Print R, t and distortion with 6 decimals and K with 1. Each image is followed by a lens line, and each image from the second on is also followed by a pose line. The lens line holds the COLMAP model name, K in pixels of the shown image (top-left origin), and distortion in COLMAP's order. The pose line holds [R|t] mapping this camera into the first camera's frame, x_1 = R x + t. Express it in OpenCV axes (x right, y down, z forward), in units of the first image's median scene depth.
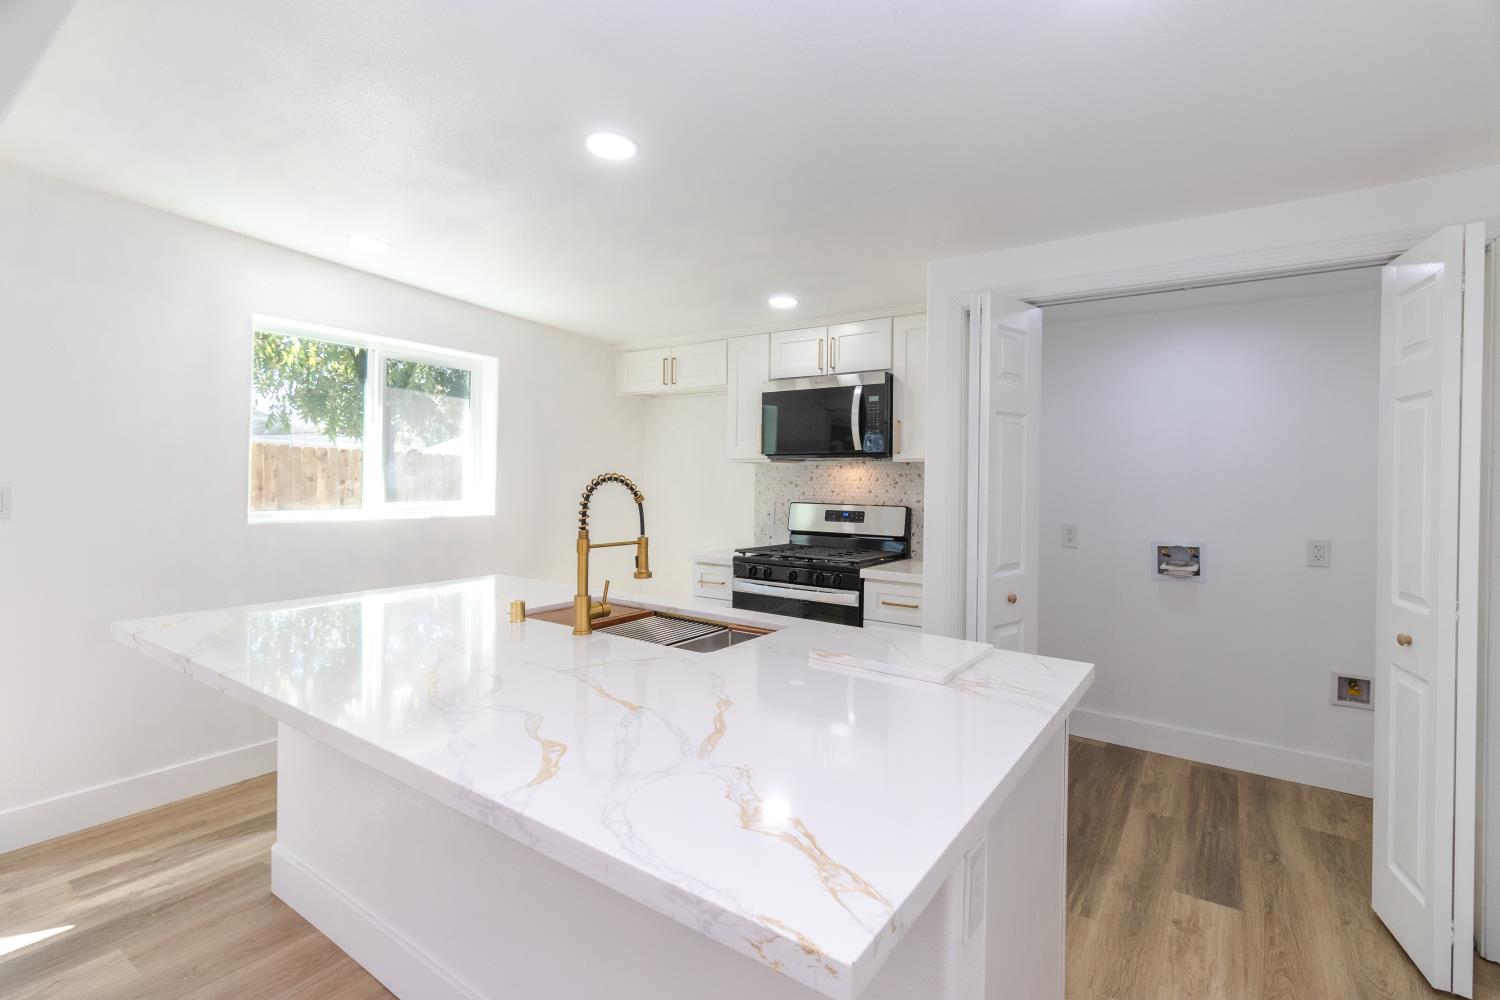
lens RADIAL K [[697.1, 0, 760.7], [0, 697.1, 482.0], [0, 0, 1]] dist [-0.001154, -0.000112]
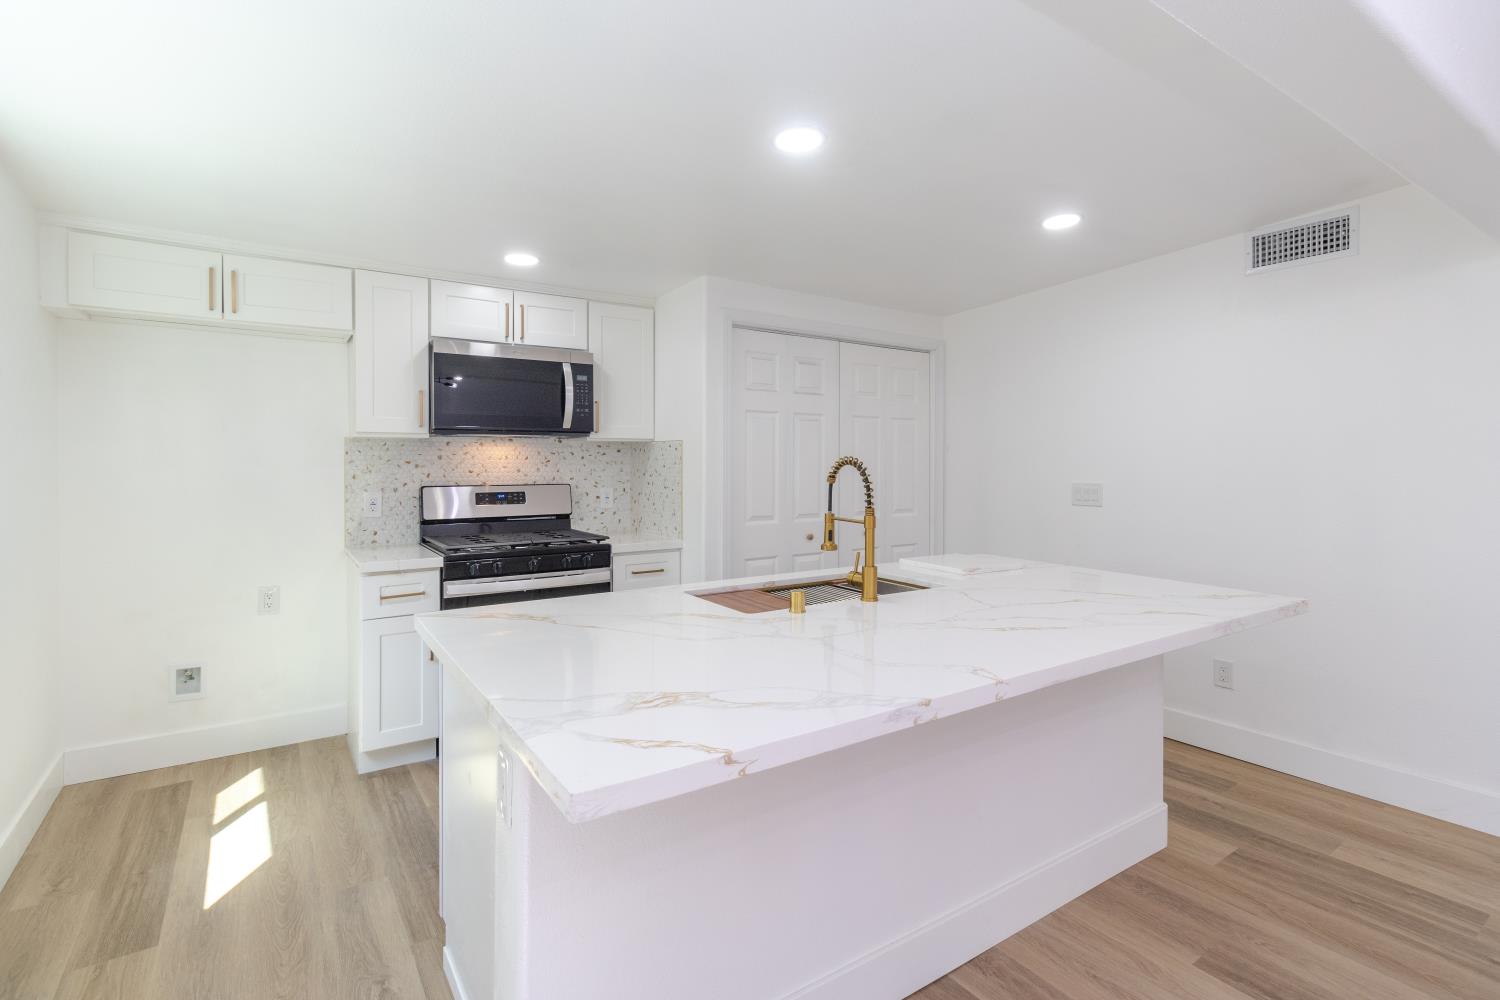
lens RADIAL K [[697.1, 0, 760.7], [0, 697.1, 482.0], [0, 0, 1]] dist [-0.001154, -0.000112]
pose [[0.351589, -0.042646, 0.935183, -0.626072], [0.005092, 0.999034, 0.043644, -0.010715], [-0.936141, -0.010583, 0.351466, 0.356729]]
